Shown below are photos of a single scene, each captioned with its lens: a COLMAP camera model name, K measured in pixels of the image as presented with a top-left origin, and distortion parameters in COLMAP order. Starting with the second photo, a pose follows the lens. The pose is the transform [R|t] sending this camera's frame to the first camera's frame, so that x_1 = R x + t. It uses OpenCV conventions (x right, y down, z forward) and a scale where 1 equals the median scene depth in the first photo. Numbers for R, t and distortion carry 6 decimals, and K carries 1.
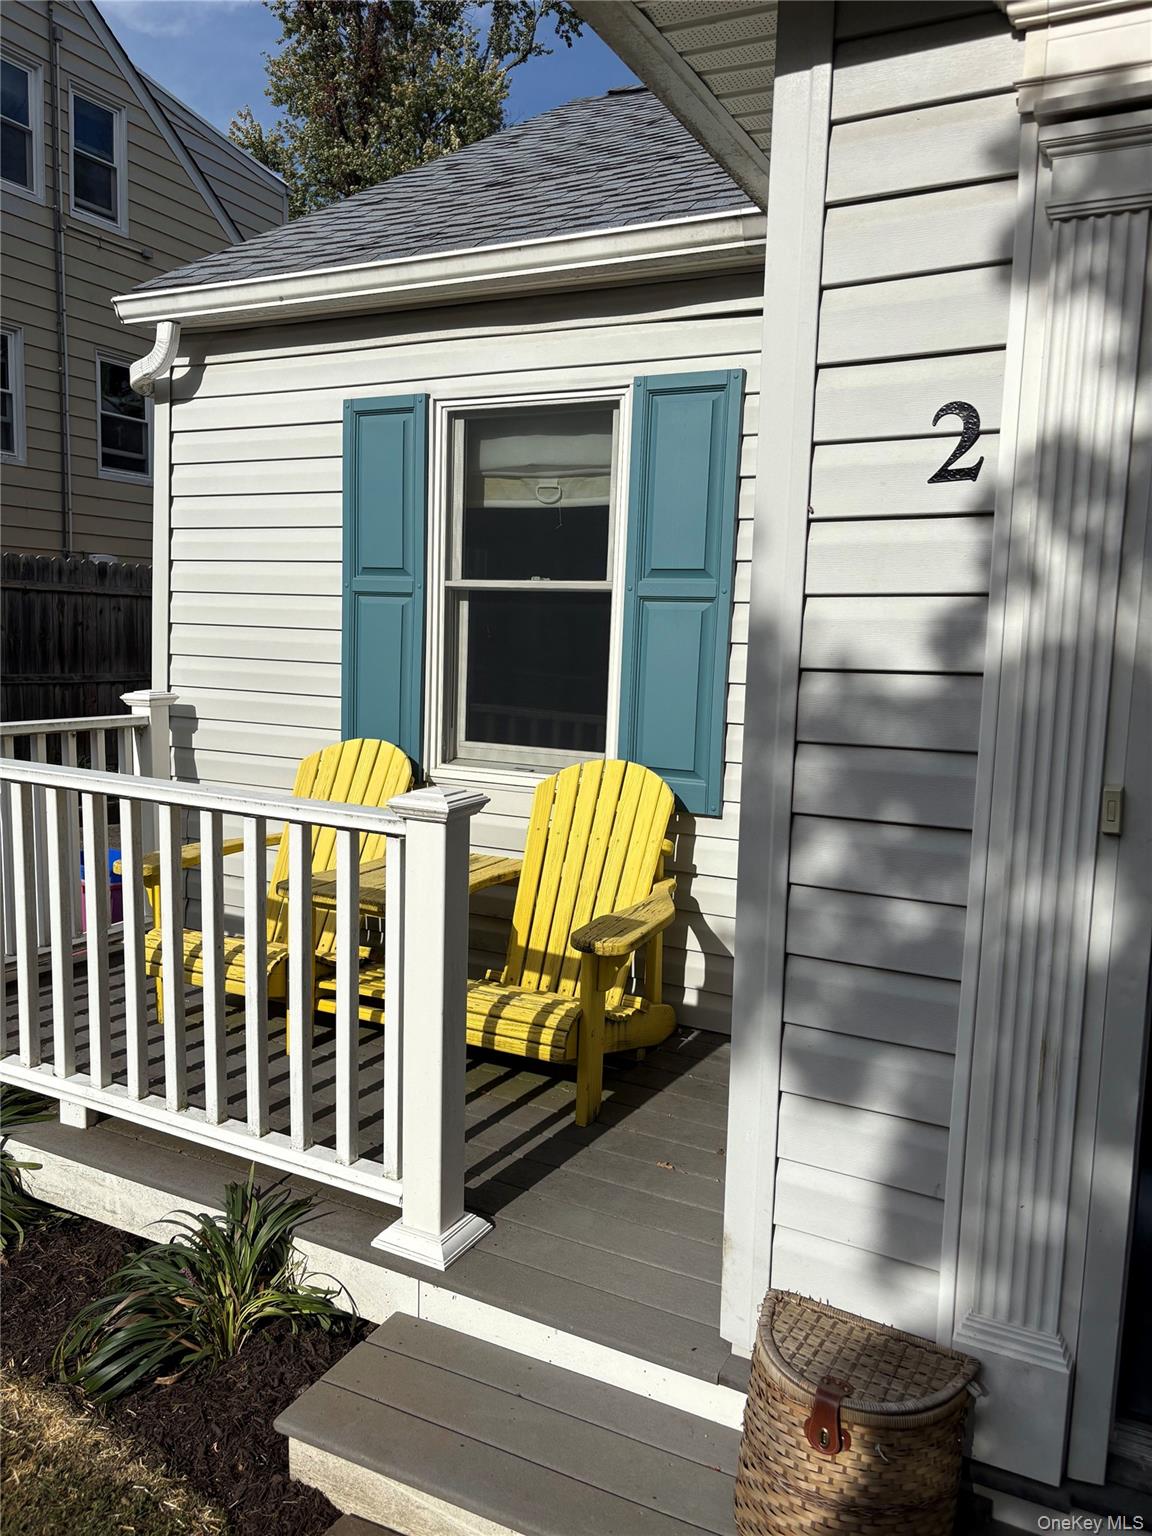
lens RADIAL K [[1172.6, 0, 574.0], [0, 1172.6, 764.8], [0, 0, 1]] dist [0.022829, -0.017907]
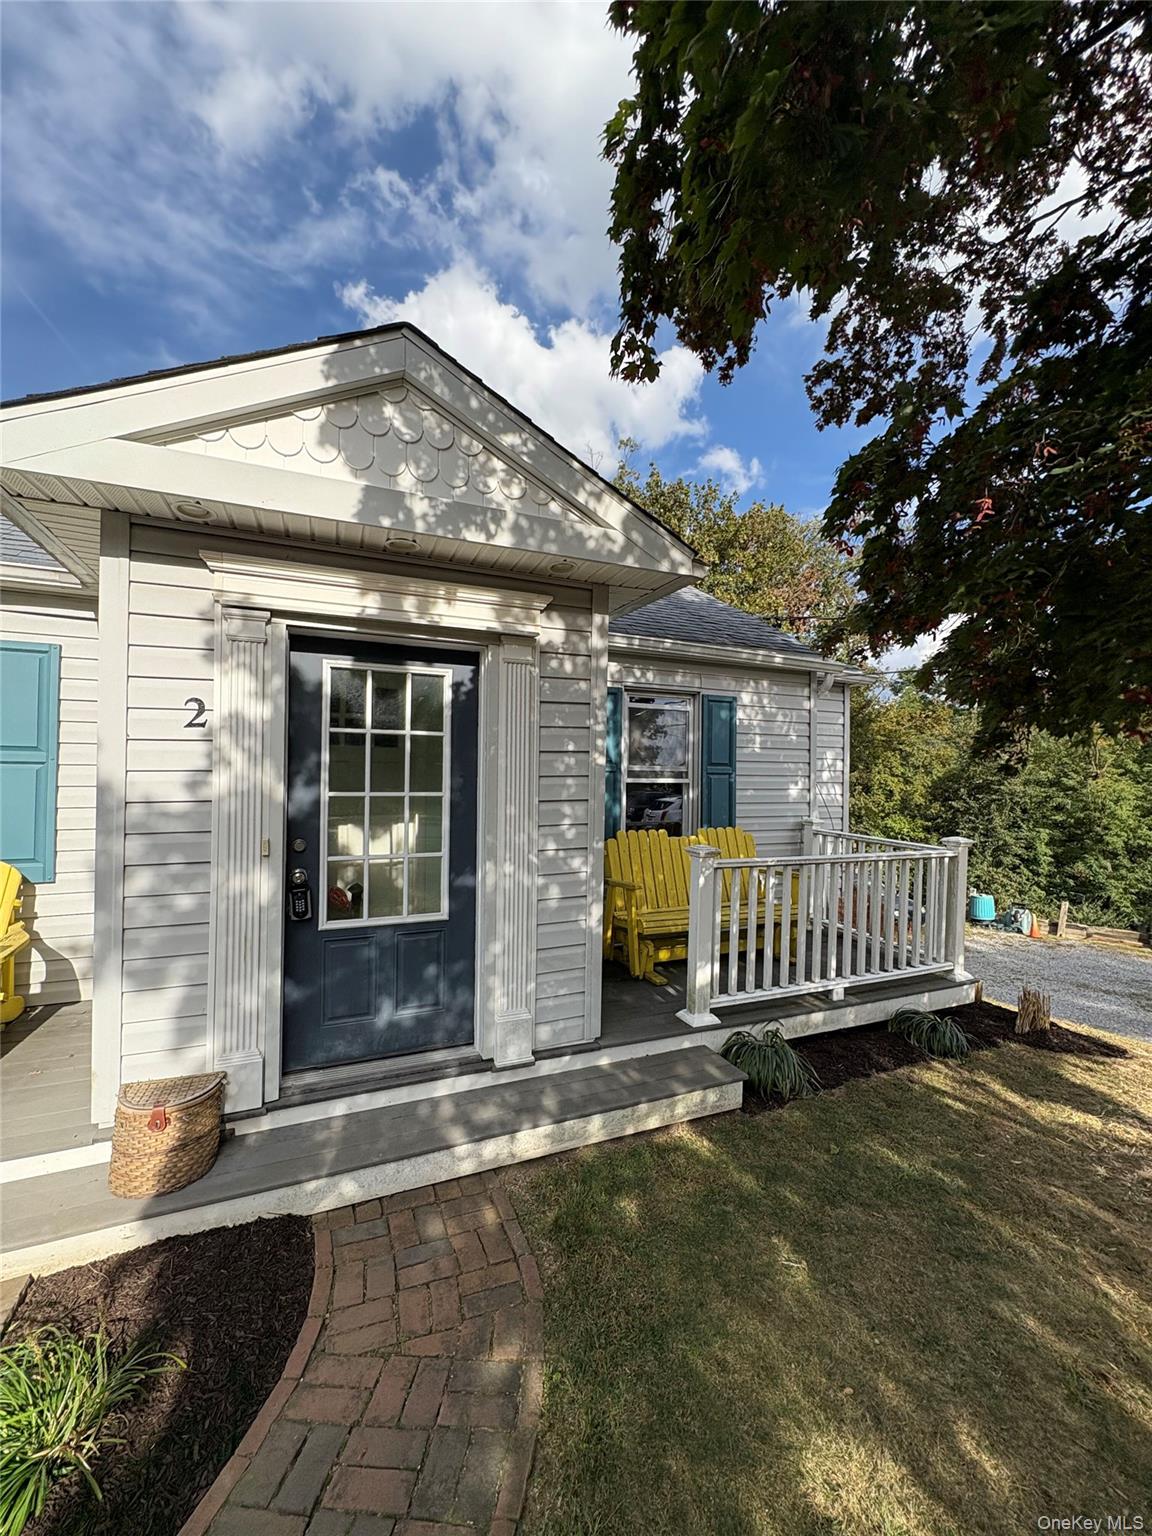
lens RADIAL K [[612.4, 0, 572.9], [0, 612.4, 768.4], [0, 0, 1]] dist [-0.000411, 0.000000]
pose [[0.635271, -0.012230, 0.772192, -0.181875], [0.097580, 0.993132, -0.064548, 0.015930], [-0.766100, 0.116356, 0.632102, -0.457737]]
